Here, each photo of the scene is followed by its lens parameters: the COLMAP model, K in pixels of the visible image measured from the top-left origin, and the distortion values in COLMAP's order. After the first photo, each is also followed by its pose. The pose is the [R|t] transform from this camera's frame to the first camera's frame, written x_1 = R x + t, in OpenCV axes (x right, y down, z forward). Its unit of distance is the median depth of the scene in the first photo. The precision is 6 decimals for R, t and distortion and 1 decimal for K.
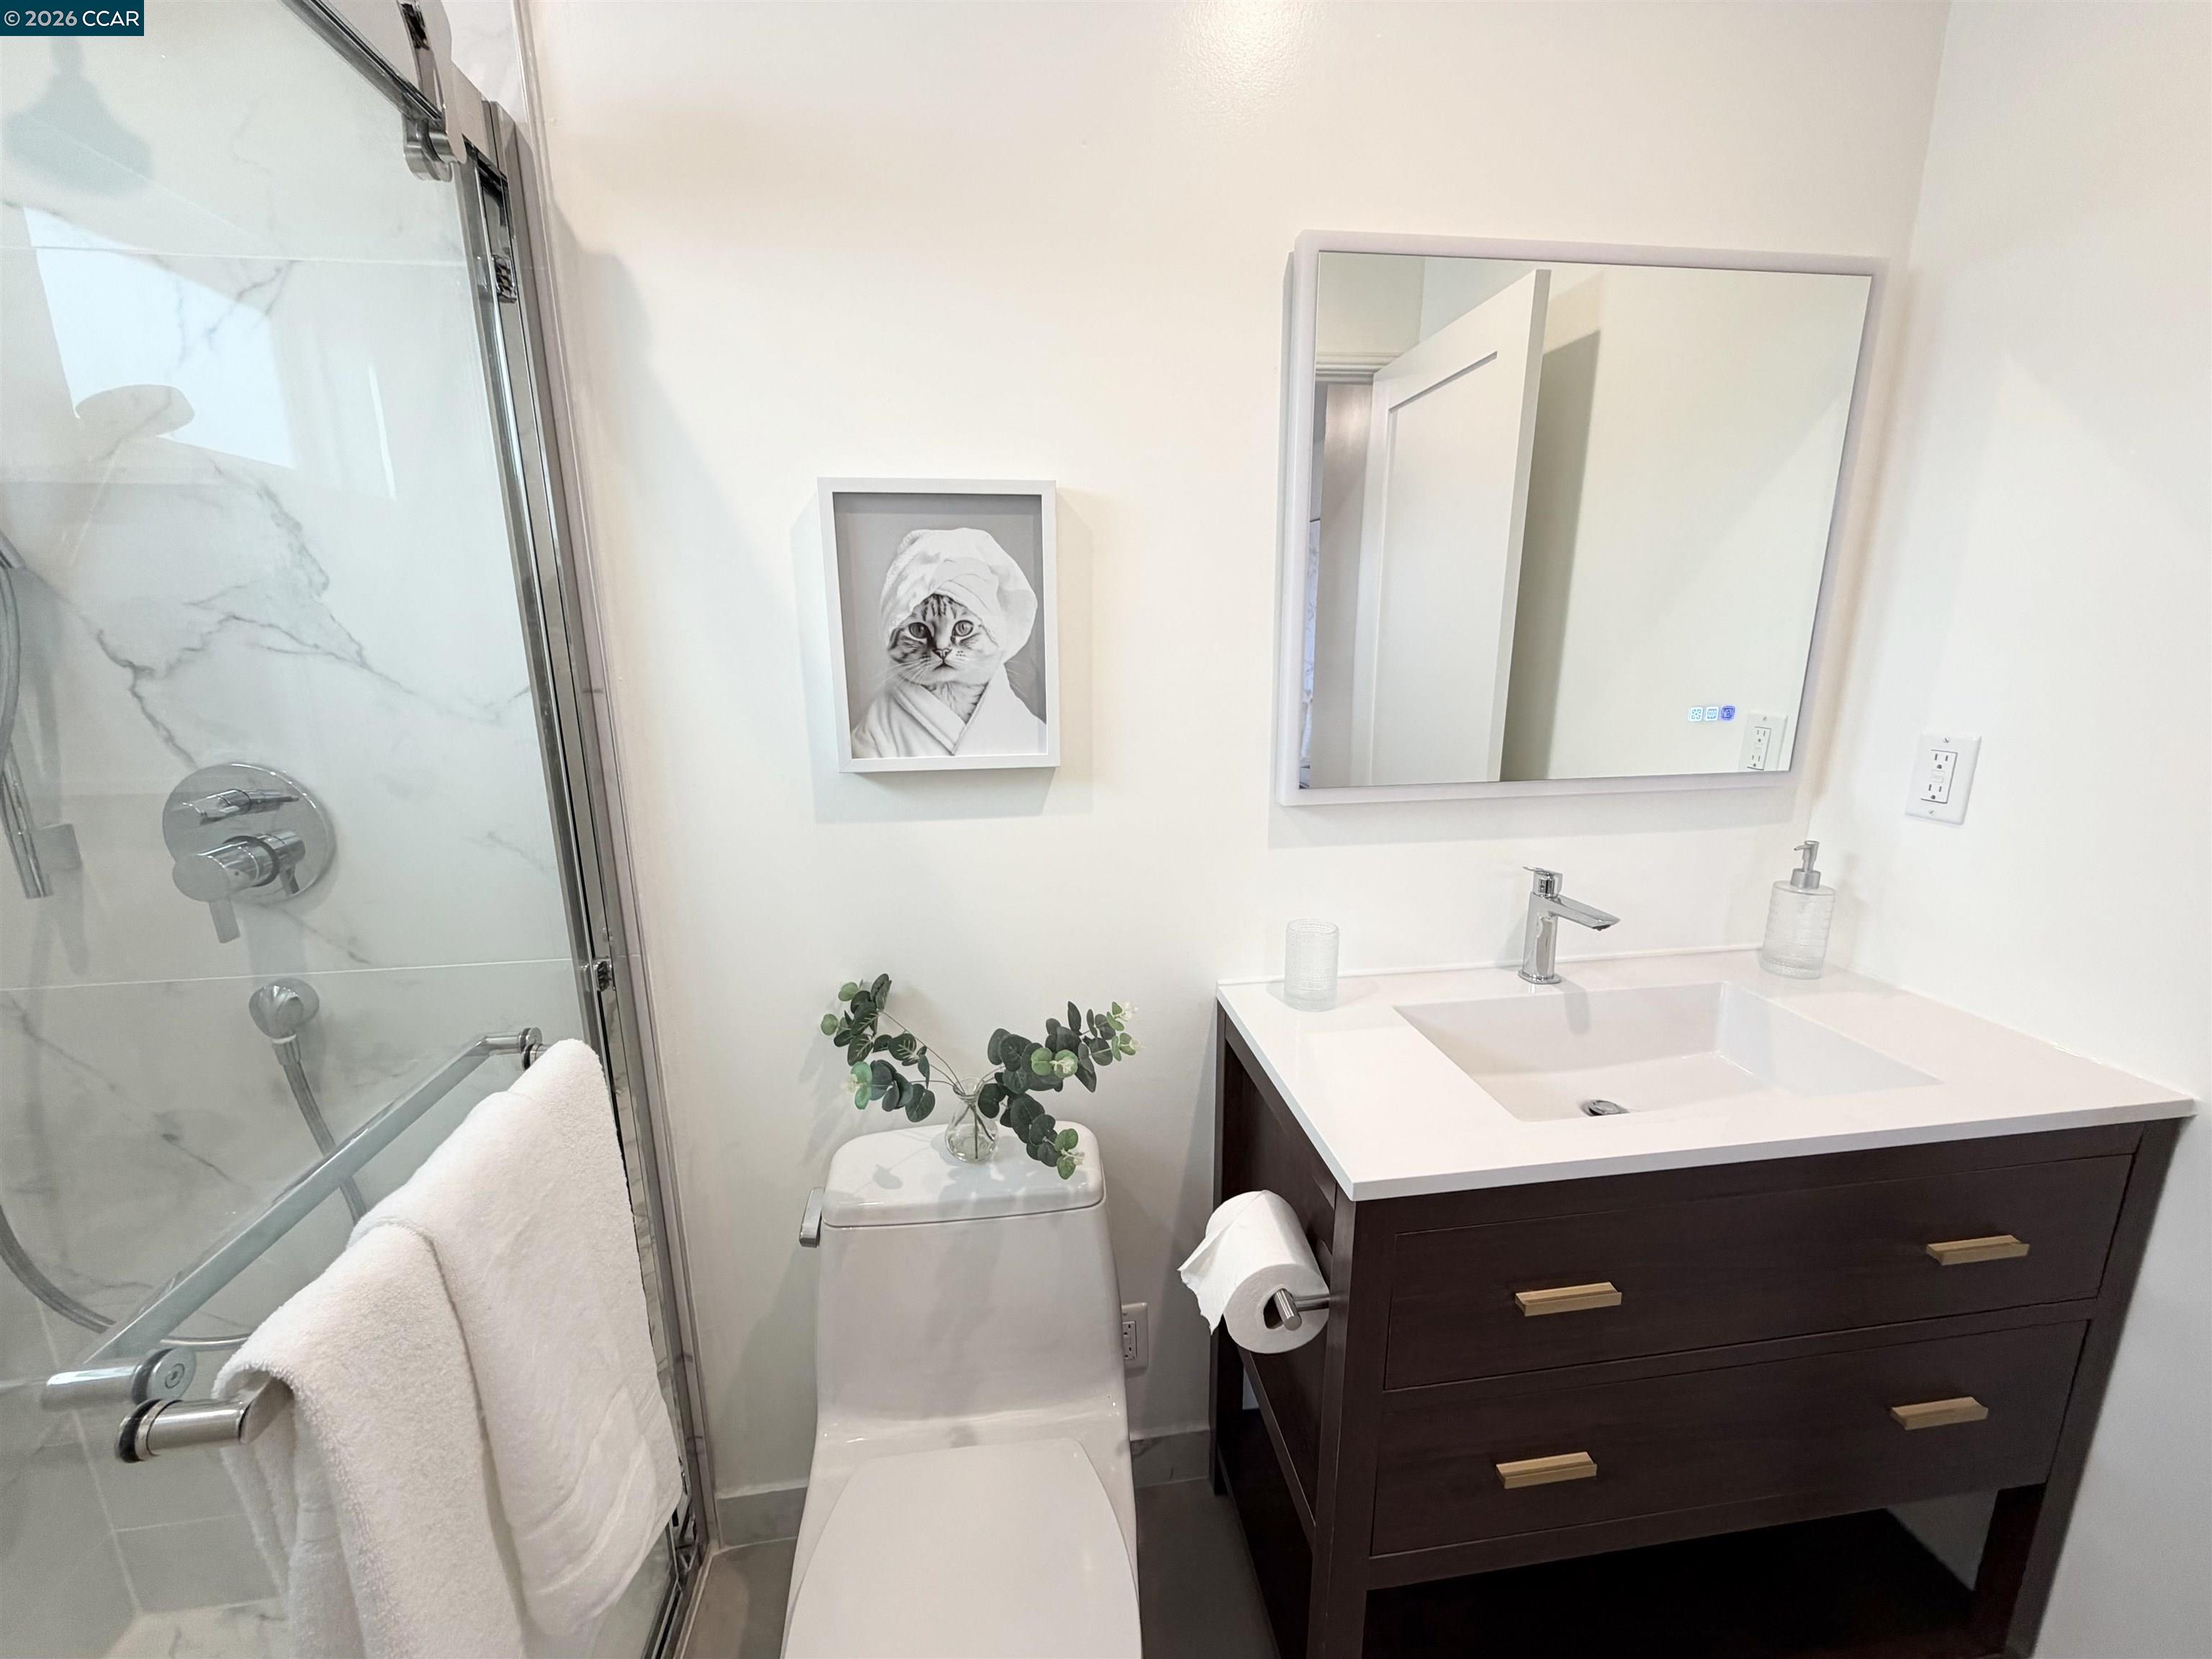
lens RADIAL K [[886.8, 0, 1102.3], [0, 886.8, 831.2], [0, 0, 1]] dist [-0.000686, 0.000207]
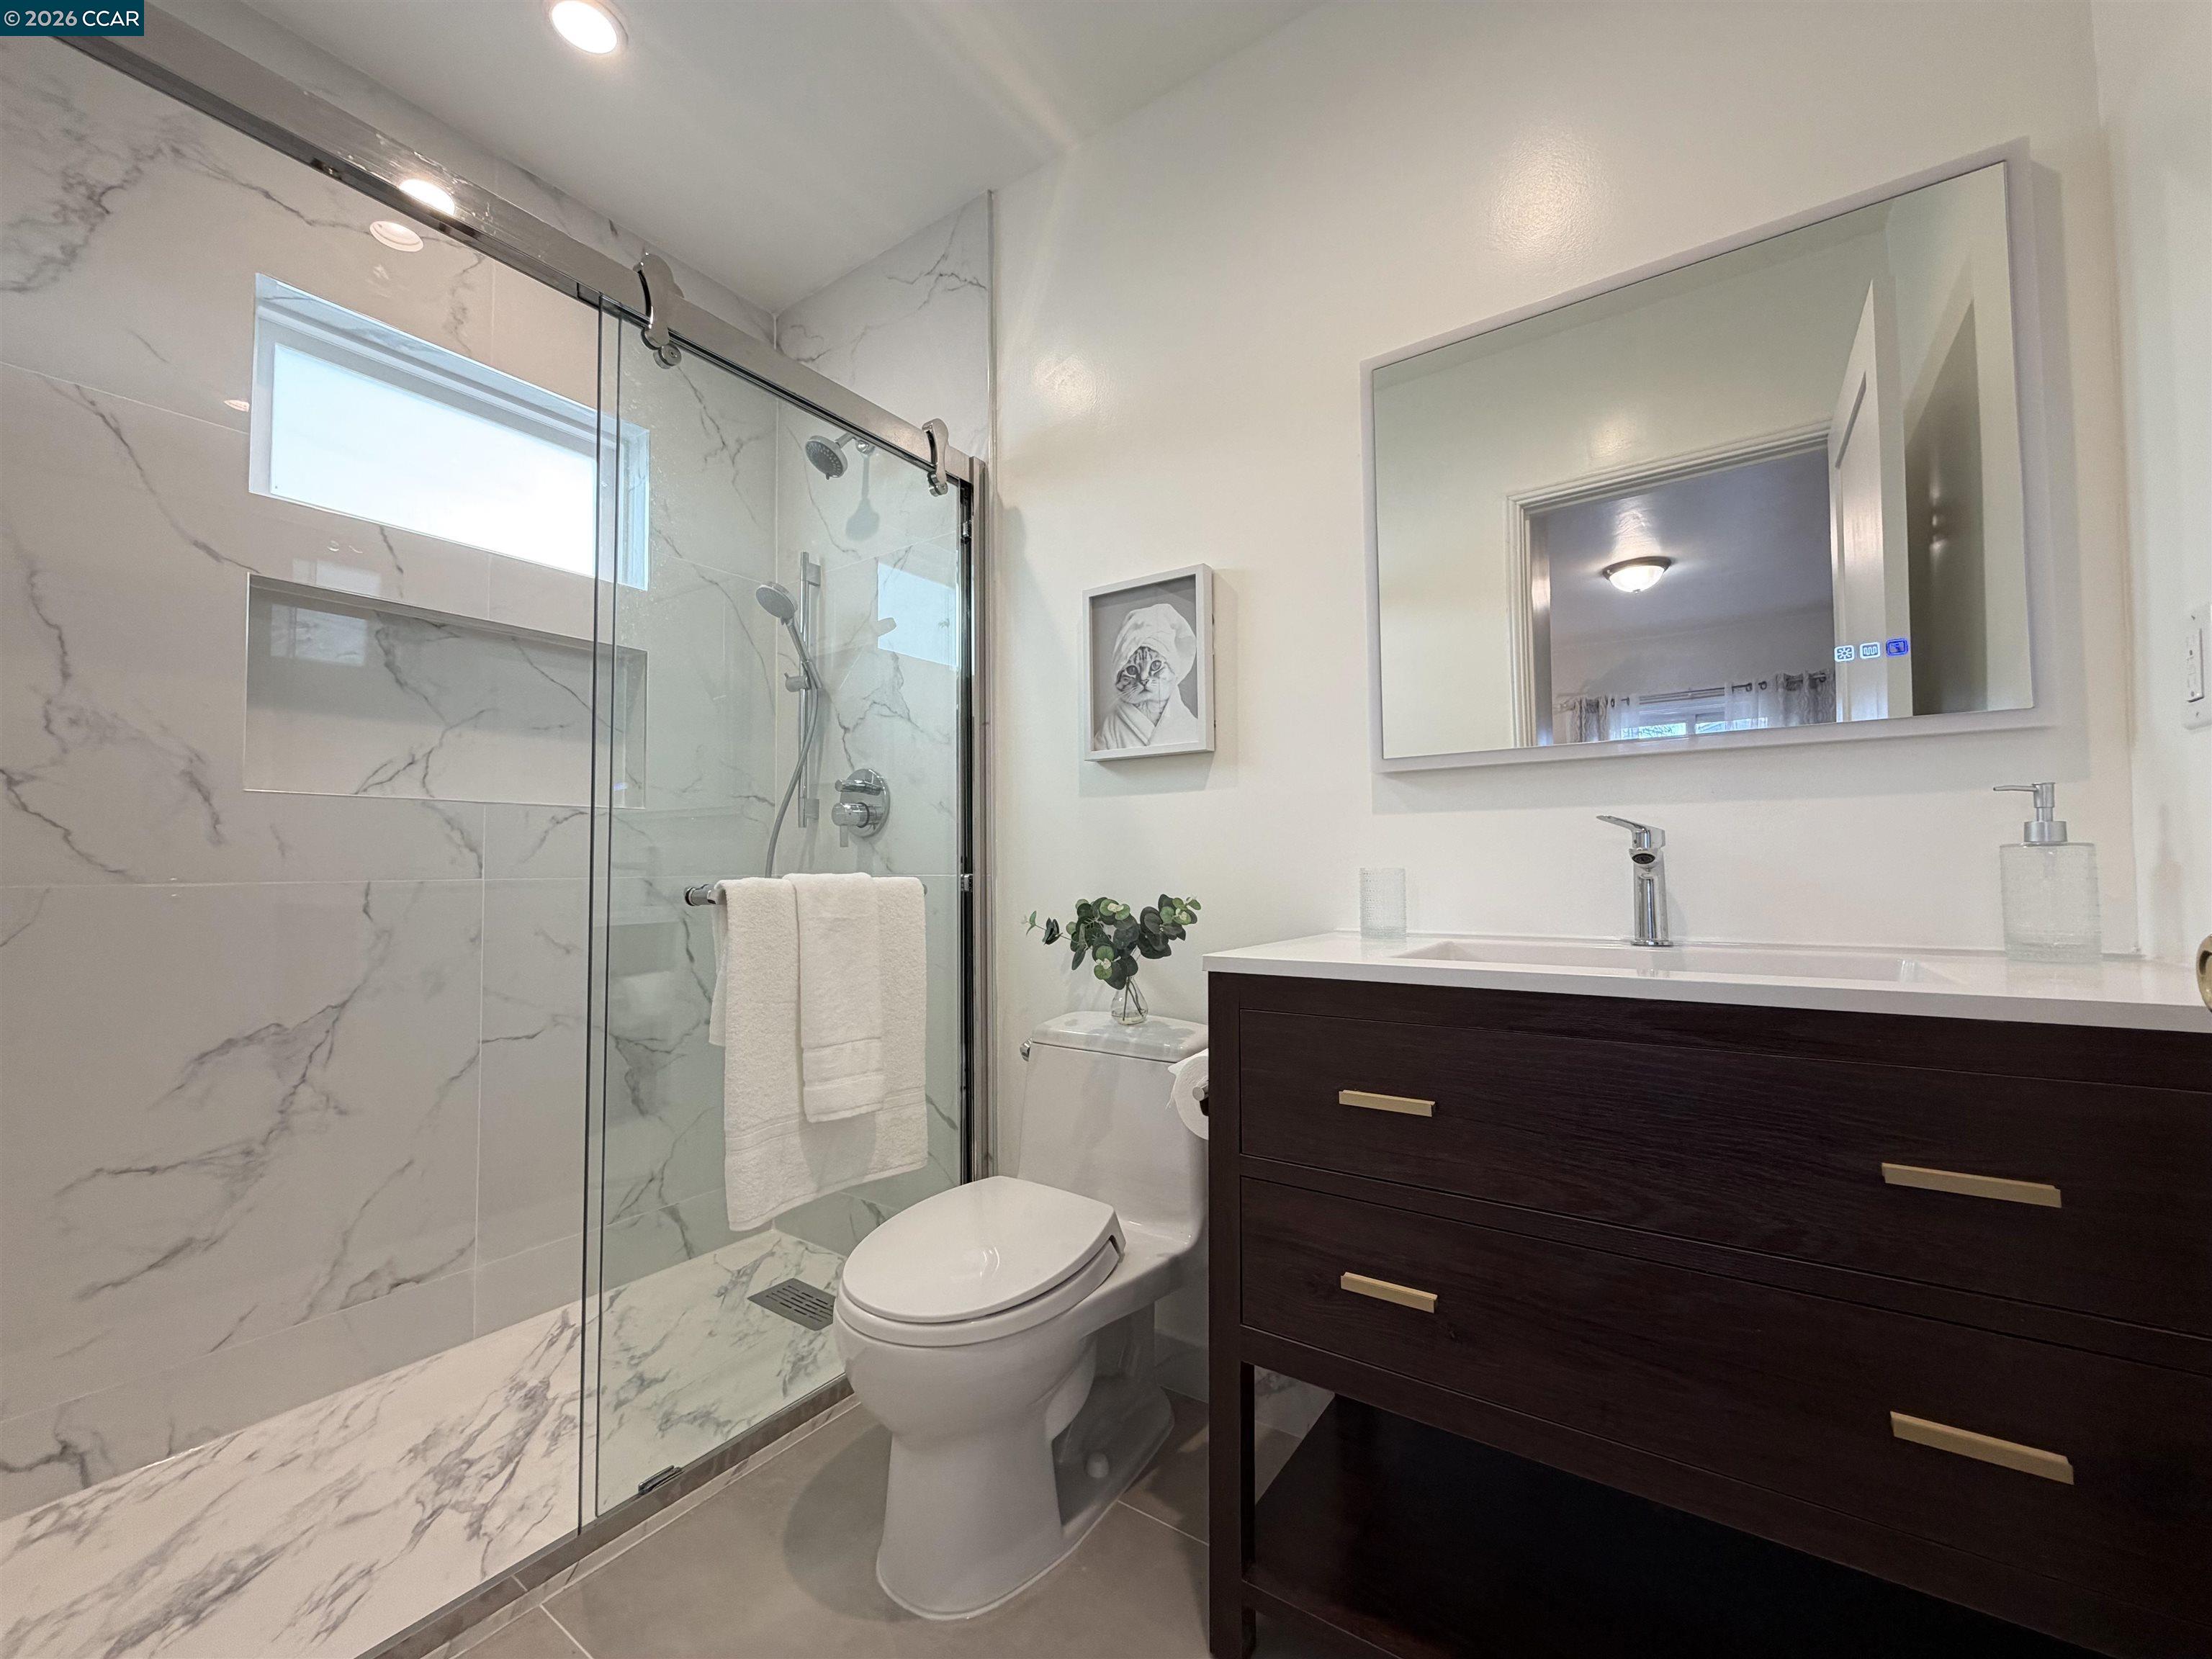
lens RADIAL K [[886.8, 0, 1102.3], [0, 886.8, 831.2], [0, 0, 1]] dist [-0.000686, 0.000207]
pose [[0.735778, -0.024721, -0.676771, 0.822927], [-0.149393, 0.968790, -0.197806, 0.376239], [0.660539, 0.246646, 0.709122, -0.096275]]
